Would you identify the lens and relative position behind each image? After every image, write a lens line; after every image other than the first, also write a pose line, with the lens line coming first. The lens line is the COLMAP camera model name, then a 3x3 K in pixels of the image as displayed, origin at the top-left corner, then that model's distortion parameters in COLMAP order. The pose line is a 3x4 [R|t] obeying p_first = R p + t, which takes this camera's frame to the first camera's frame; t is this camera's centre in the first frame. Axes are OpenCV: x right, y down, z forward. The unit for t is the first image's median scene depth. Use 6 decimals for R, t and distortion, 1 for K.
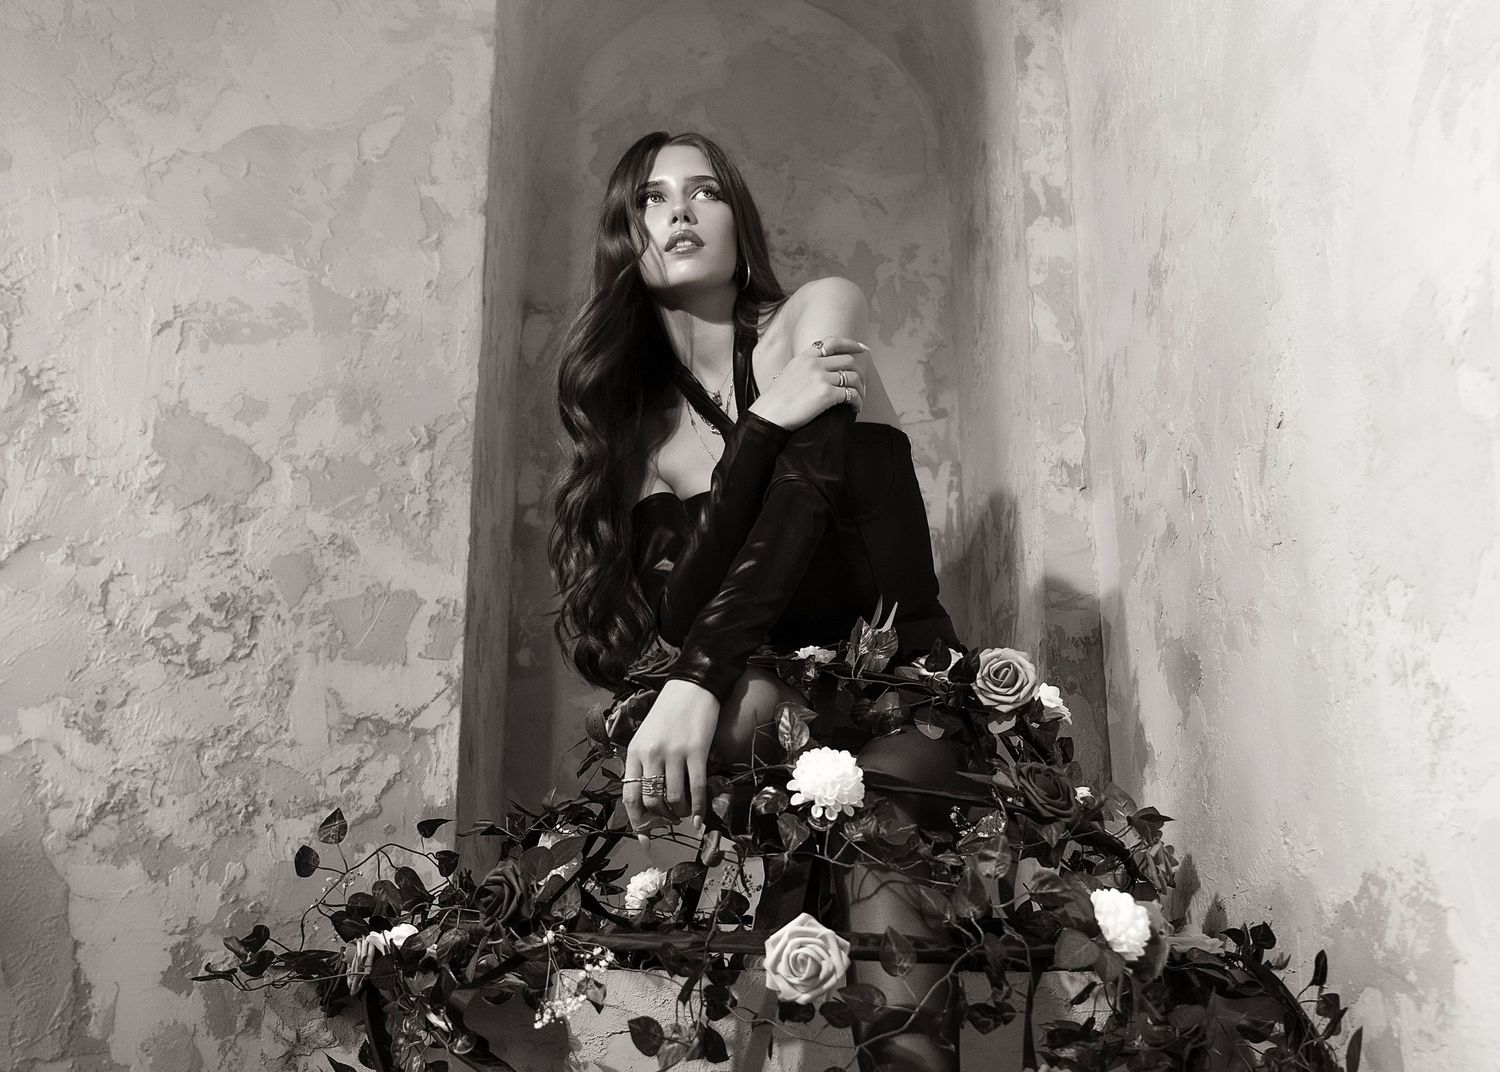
lens RADIAL K [[1570.2, 0, 744.7], [0, 1570.2, 654.6], [0, 0, 1]] dist [-0.018972, 0.011383]
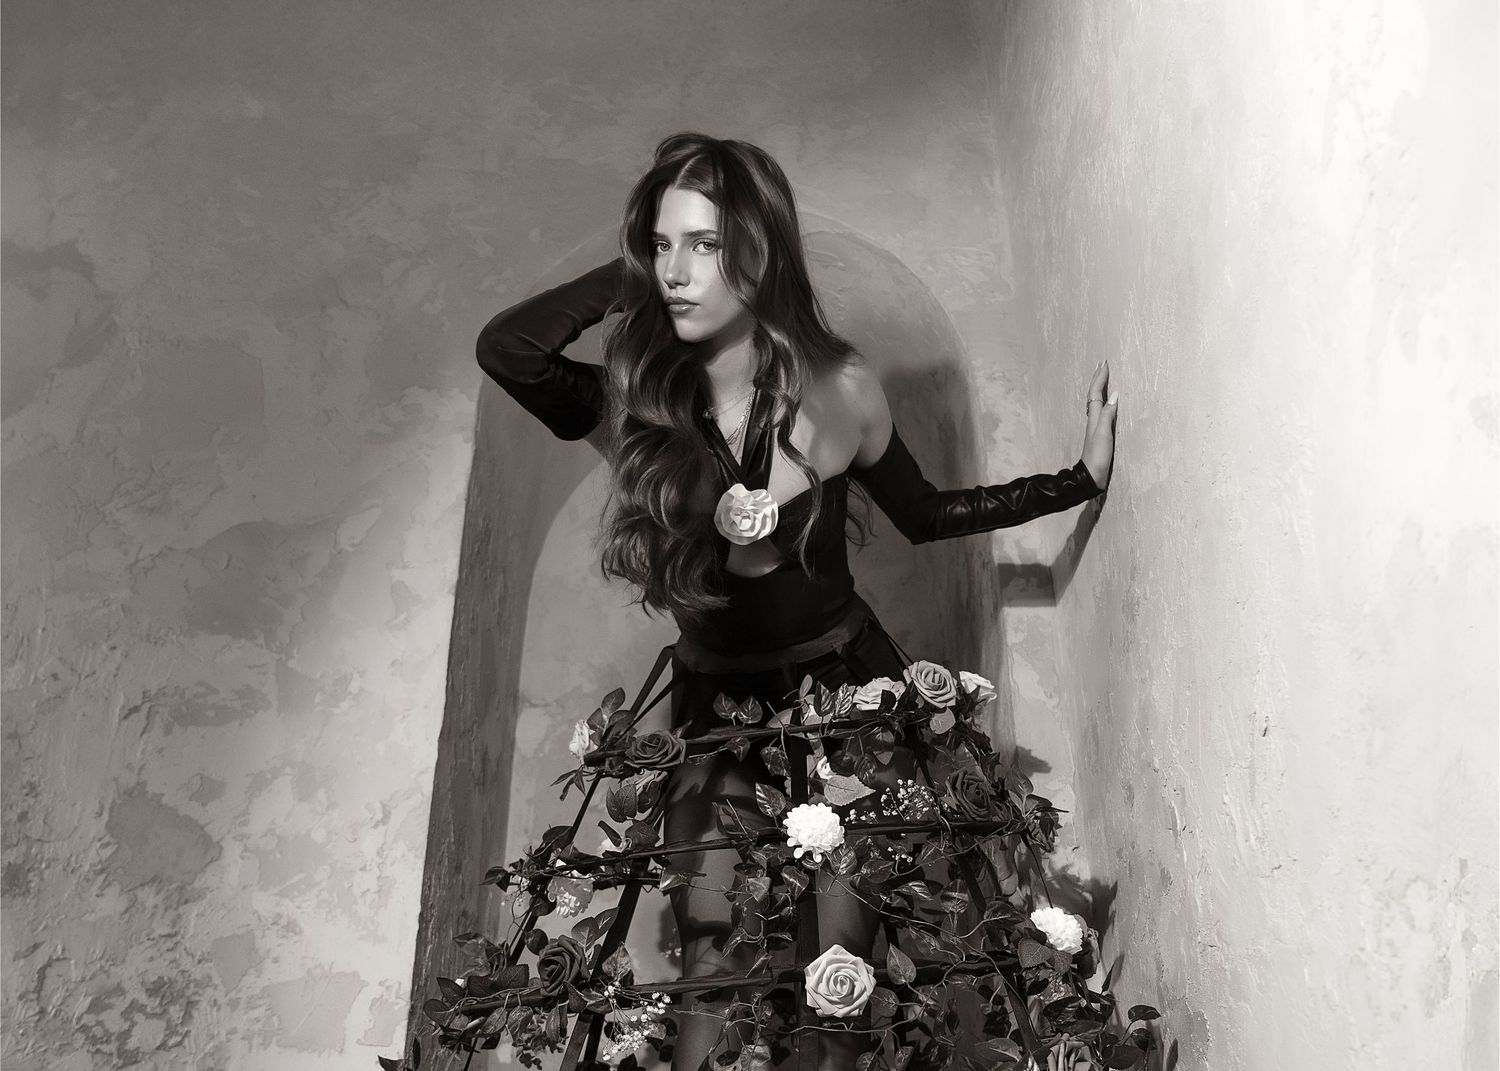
lens RADIAL K [[1446.3, 0, 734.8], [0, 1446.3, 743.1], [0, 0, 1]] dist [-0.077848, 0.046091]
pose [[0.998015, -0.029920, -0.055424, 0.065254], [0.016425, 0.973151, -0.229582, 0.026533], [0.060805, 0.228216, 0.971710, 0.150842]]
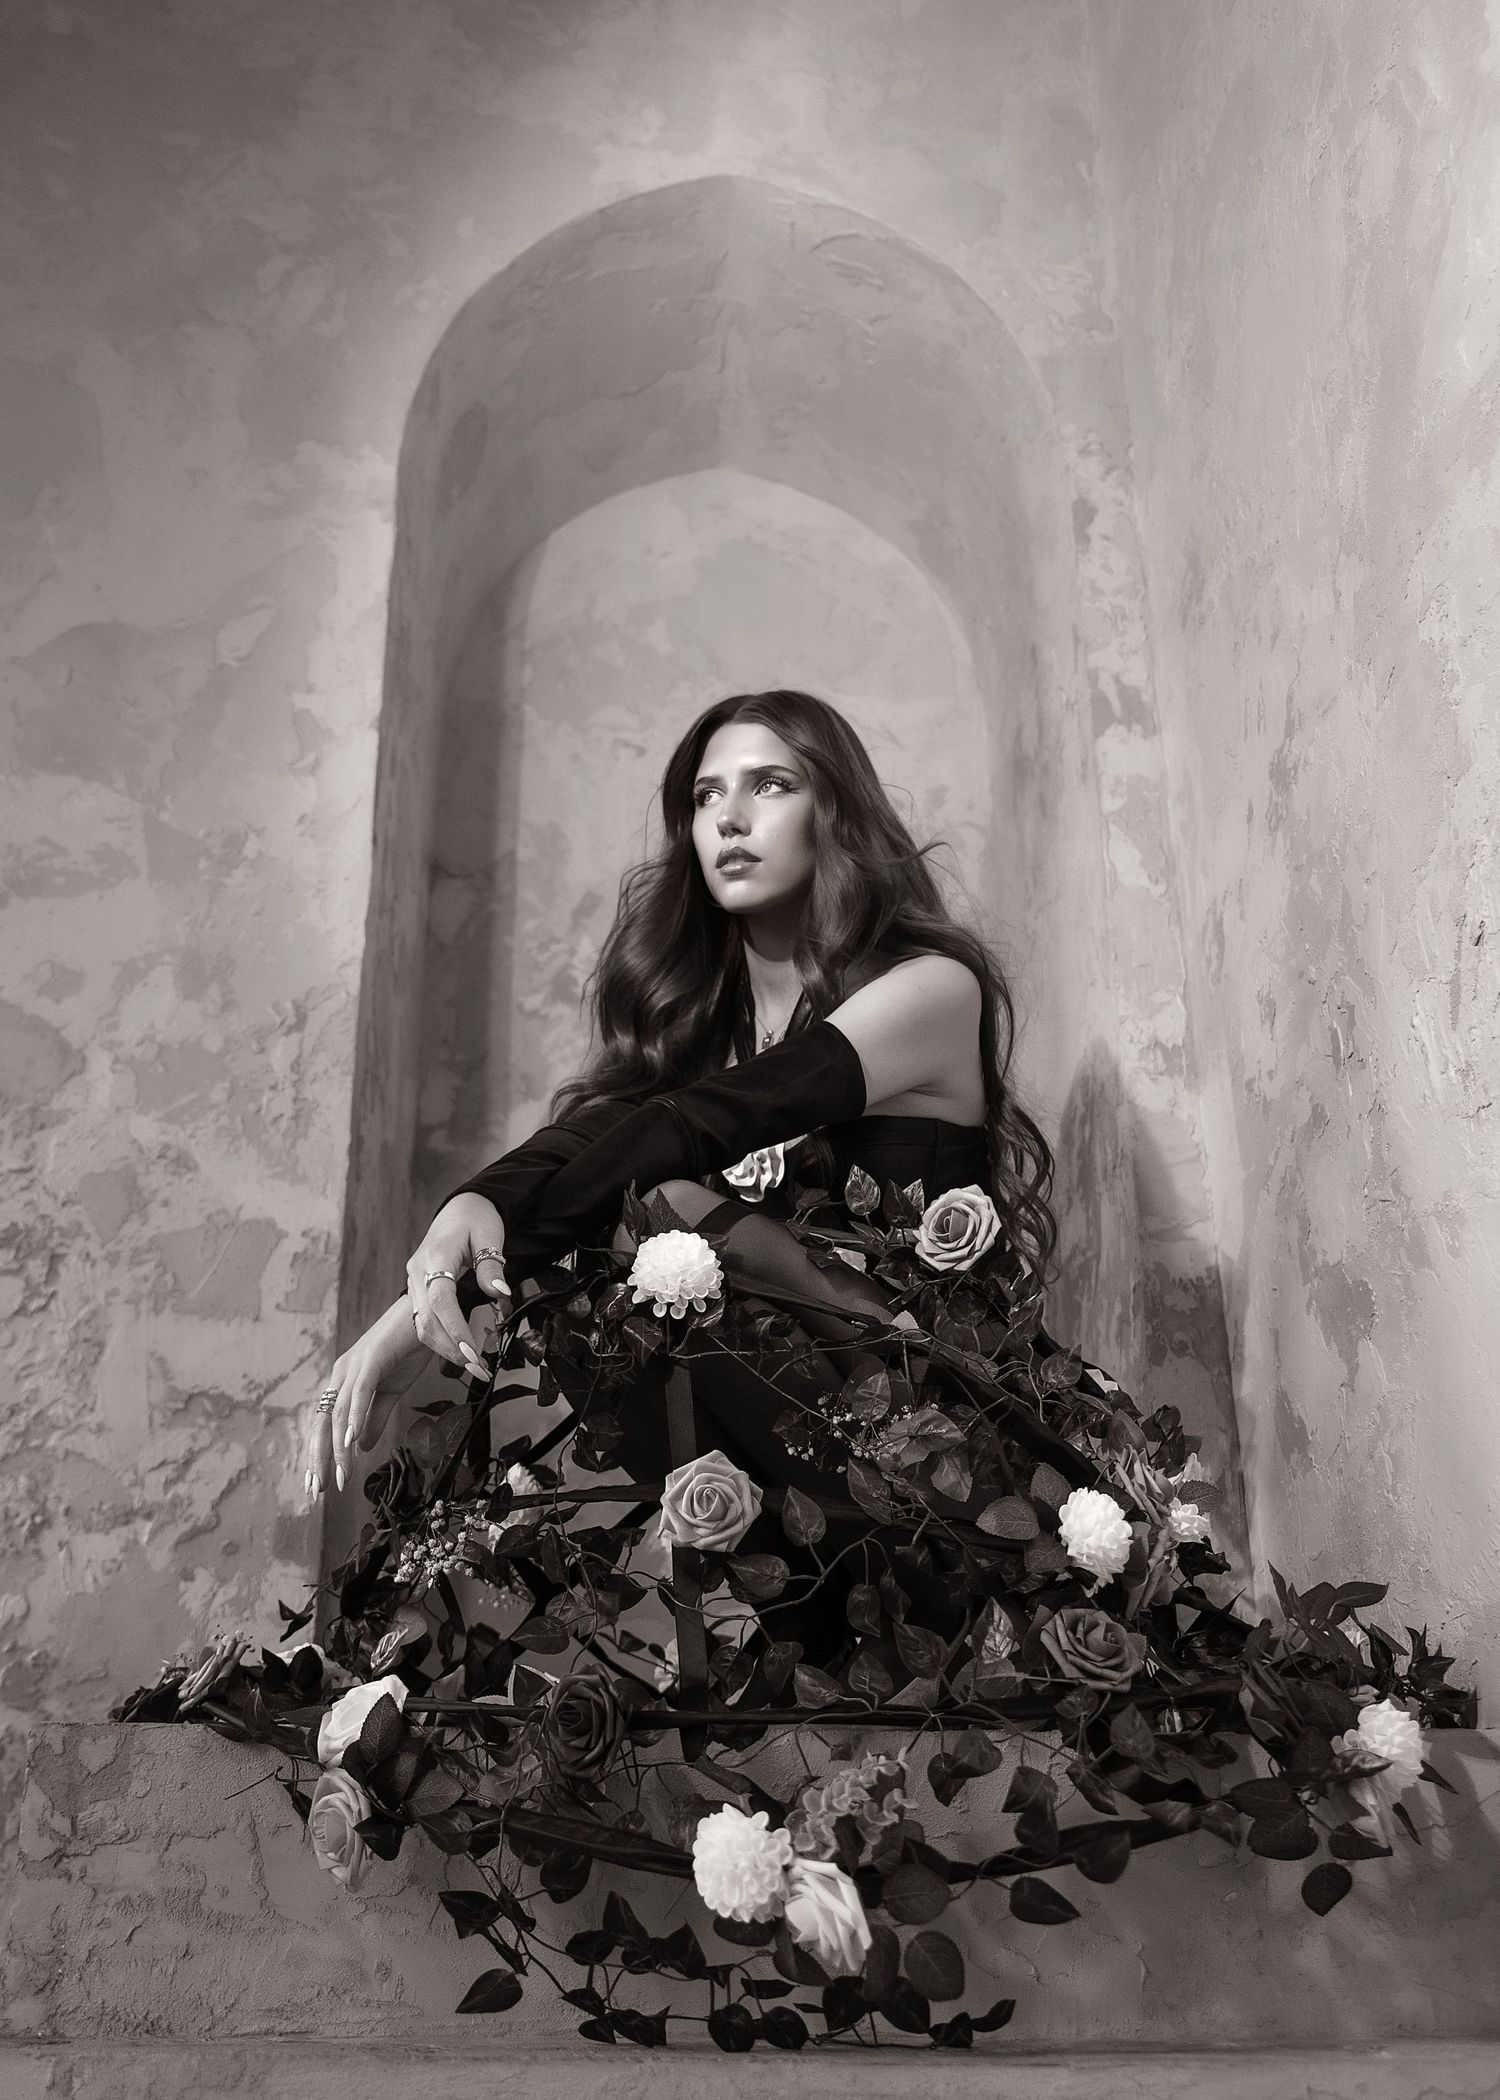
lens RADIAL K [[1995.9, 0, 666.7], [0, 1995.9, 1136.8], [0, 0, 1]] dist [-0.014641, 0.007054]
pose [[0.999617, -0.007066, -0.026746, -0.001587], [0.003684, 0.992220, -0.124440, 0.037483], [0.027417, 0.124294, 0.991867, 0.076988]]
